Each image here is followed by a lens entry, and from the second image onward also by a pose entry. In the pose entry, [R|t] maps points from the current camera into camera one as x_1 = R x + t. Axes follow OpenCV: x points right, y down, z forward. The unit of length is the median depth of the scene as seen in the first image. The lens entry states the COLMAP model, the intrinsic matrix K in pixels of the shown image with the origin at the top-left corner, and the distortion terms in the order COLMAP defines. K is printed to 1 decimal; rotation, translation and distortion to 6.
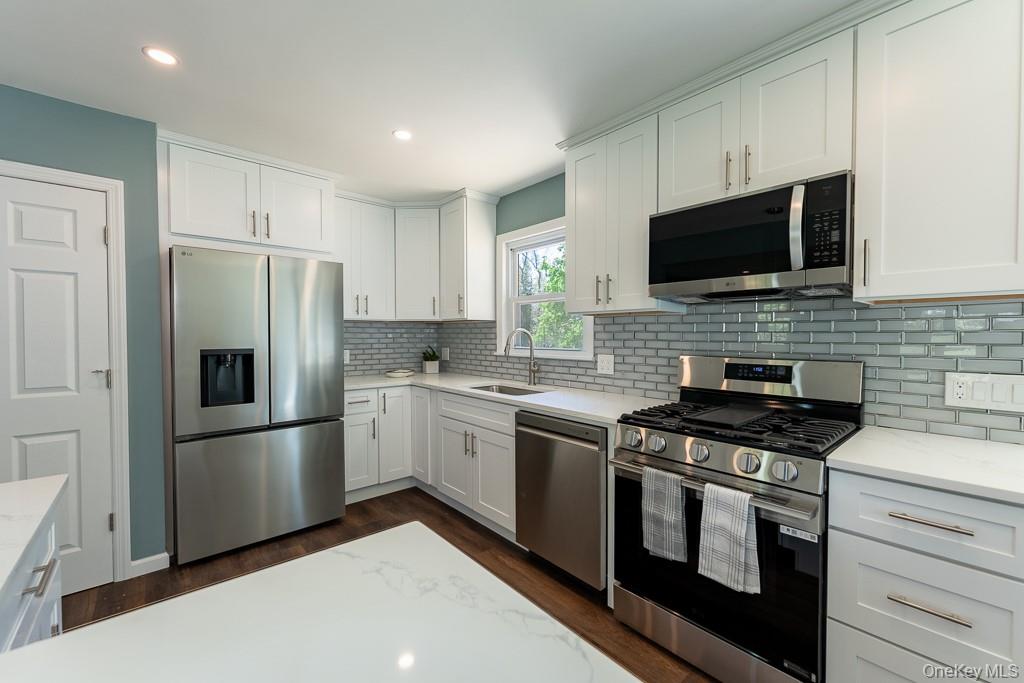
lens RADIAL K [[411.9, 0, 508.5], [0, 411.9, 341.5], [0, 0, 1]] dist [0.000843, -0.000149]
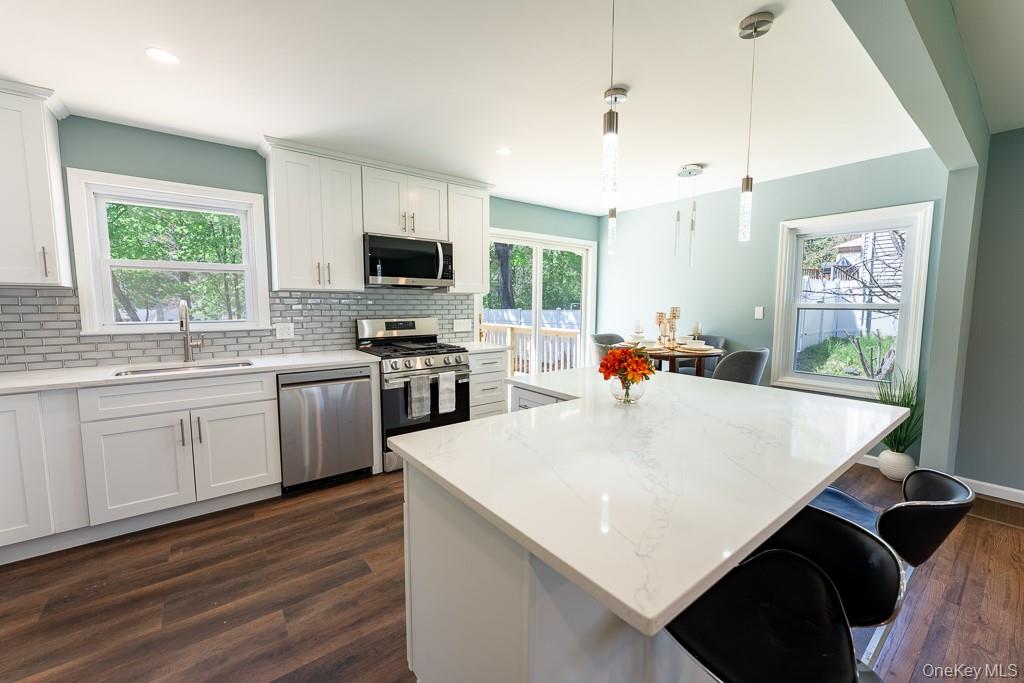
lens RADIAL K [[412.0, 0, 513.2], [0, 412.0, 340.9], [0, 0, 1]] dist [0.002235, -0.000459]
pose [[0.046907, -0.093481, 0.994515, -1.166905], [0.013364, 0.995581, 0.092951, -0.024067], [-0.998810, 0.008931, 0.047949, 0.325236]]
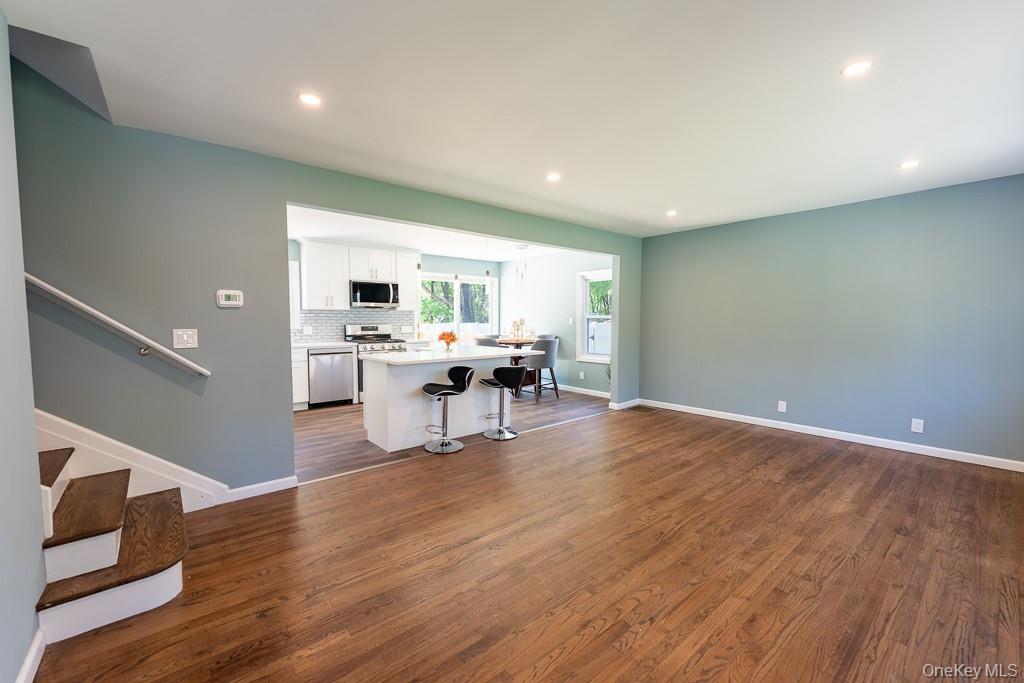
lens RADIAL K [[415.7, 0, 515.2], [0, 415.7, 337.2], [0, 0, 1]] dist [0.002150, 0.000046]
pose [[0.003179, -0.045684, 0.998951, -2.622138], [0.016041, 0.998830, 0.045627, 0.005743], [-0.999866, 0.015880, 0.003908, -0.239452]]
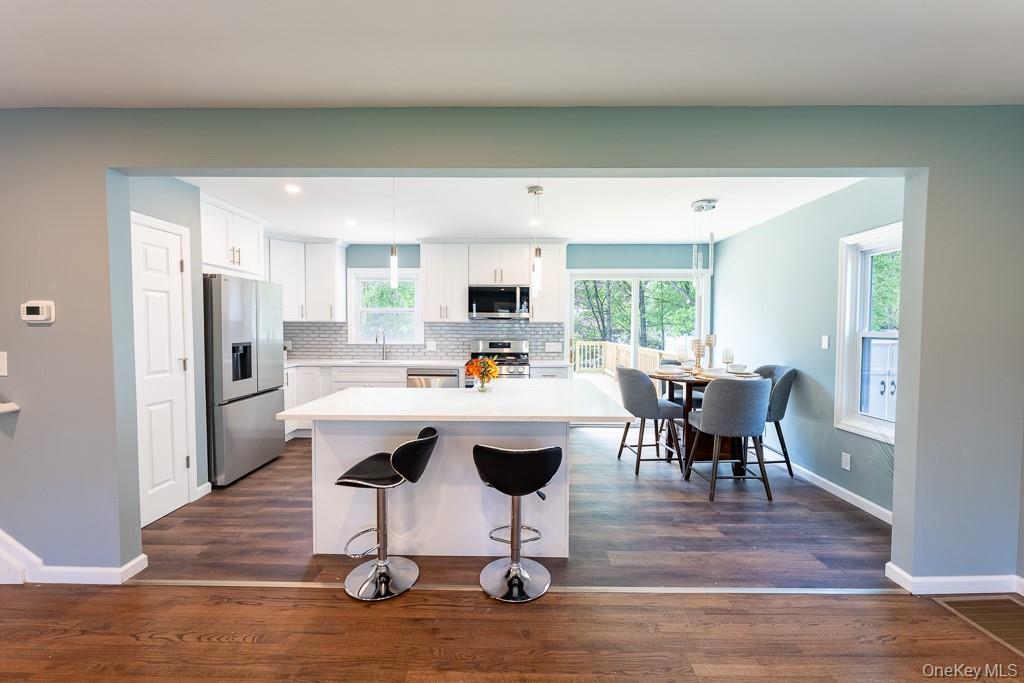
lens RADIAL K [[412.0, 0, 513.2], [0, 412.0, 340.9], [0, 0, 1]] dist [0.002235, -0.000459]
pose [[0.660246, -0.021782, 0.750733, -1.277952], [0.008138, 0.999728, 0.021849, -0.014353], [-0.751005, -0.008316, 0.660244, -0.822430]]
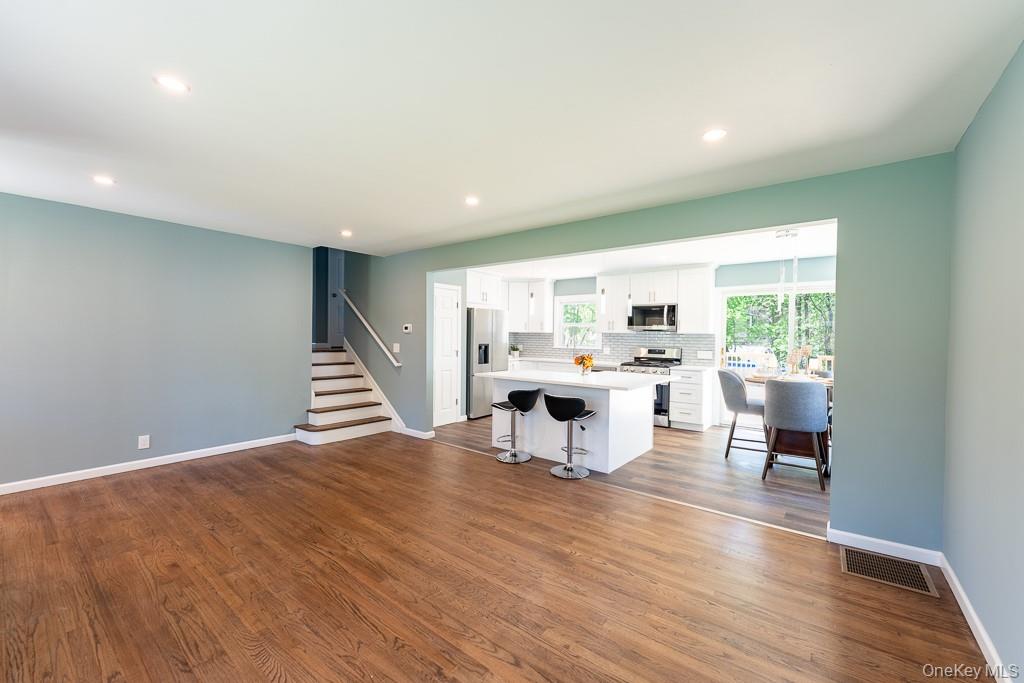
lens RADIAL K [[411.9, 0, 508.5], [0, 411.9, 341.5], [0, 0, 1]] dist [0.000843, -0.000149]
pose [[0.981078, 0.011490, 0.193273, -1.163595], [-0.011193, 0.999934, -0.002630, 0.009826], [-0.193290, 0.000417, 0.981141, -1.951061]]
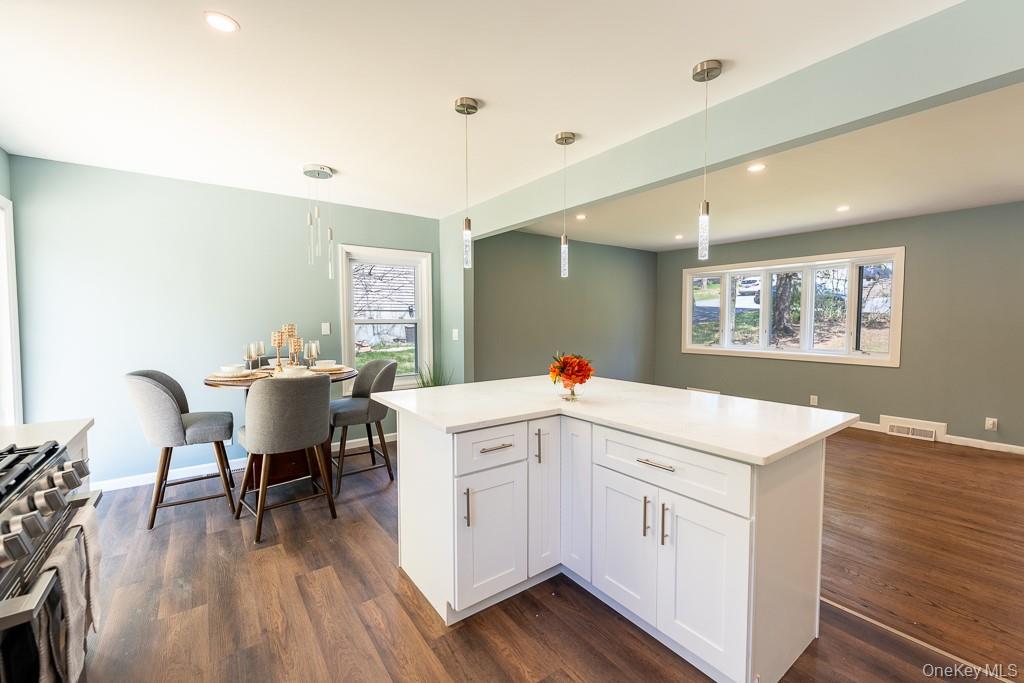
lens RADIAL K [[415.9, 0, 515.3], [0, 415.9, 341.9], [0, 0, 1]] dist [-0.024520, 0.002689]
pose [[-0.997797, 0.004248, 0.066204, -0.262250], [0.009603, 0.996685, 0.080784, -0.047288], [-0.065642, 0.081242, -0.994530, 1.125443]]
